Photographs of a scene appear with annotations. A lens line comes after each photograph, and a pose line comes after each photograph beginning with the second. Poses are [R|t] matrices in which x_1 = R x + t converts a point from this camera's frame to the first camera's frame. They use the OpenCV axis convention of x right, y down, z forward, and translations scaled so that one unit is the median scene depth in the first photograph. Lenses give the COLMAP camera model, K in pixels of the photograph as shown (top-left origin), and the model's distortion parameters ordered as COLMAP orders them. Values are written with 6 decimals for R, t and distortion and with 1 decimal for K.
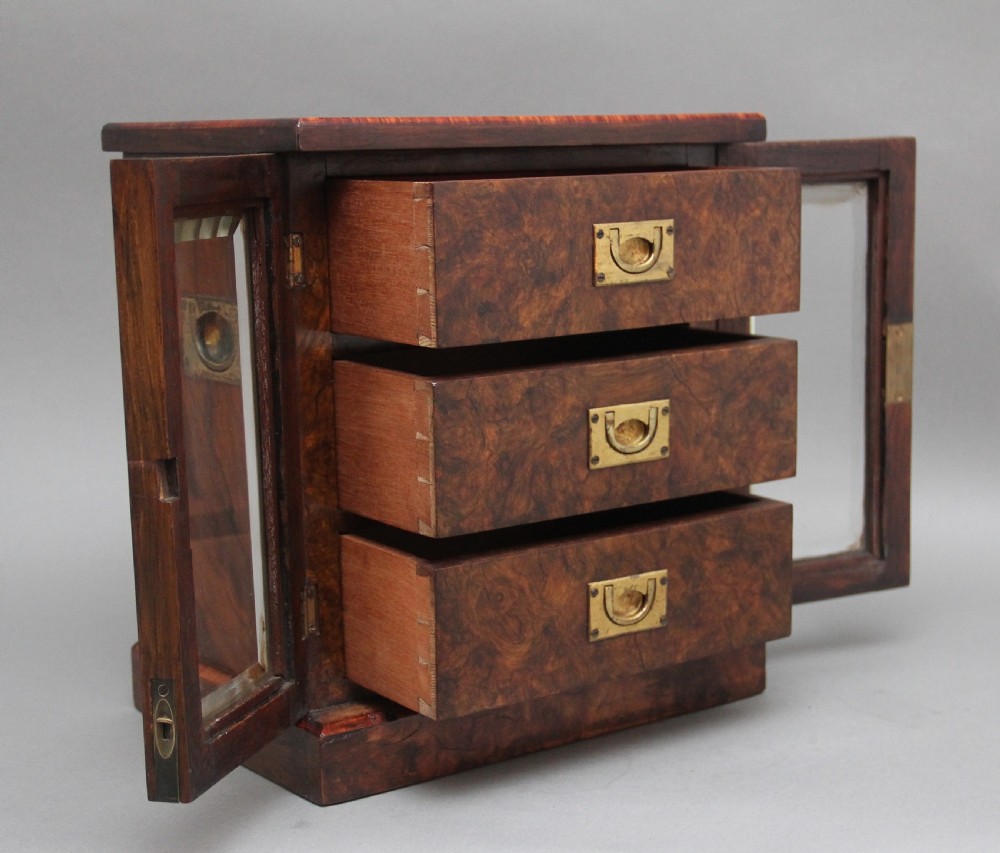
lens RADIAL K [[1767.6, 0, 498.9], [0, 1767.6, 436.4], [0, 0, 1]] dist [0.020495, 0.000000]
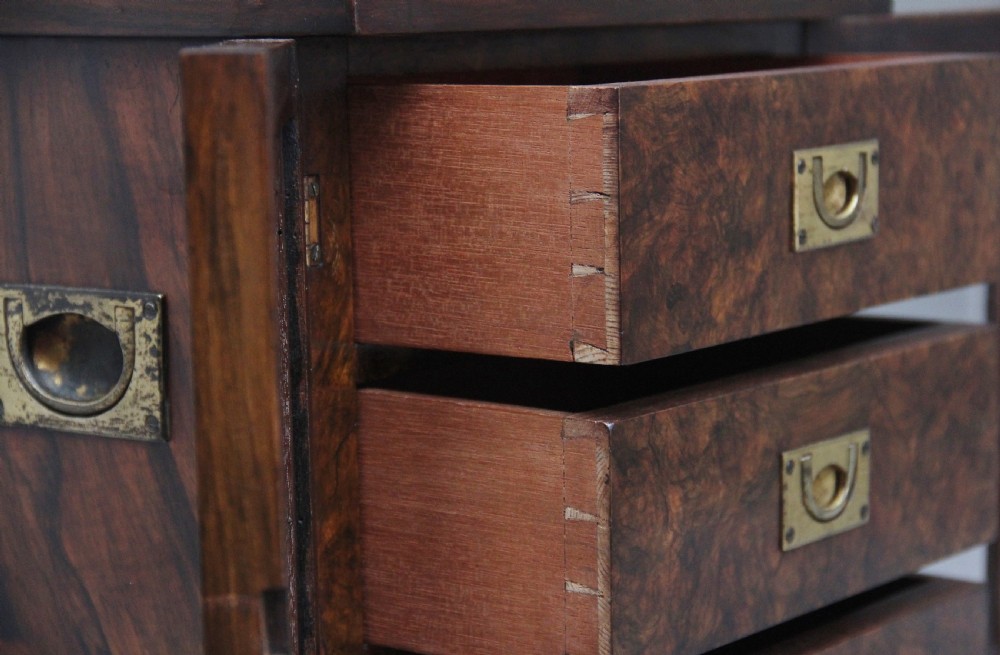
lens RADIAL K [[2513.3, 0, 493.2], [0, 2513.3, 335.4], [0, 0, 1]] dist [0.317364, 0.000000]
pose [[0.961974, -0.036449, 0.270697, -0.288989], [0.047615, 0.998260, -0.034794, -0.031062], [-0.268958, 0.046360, 0.962036, 0.190334]]
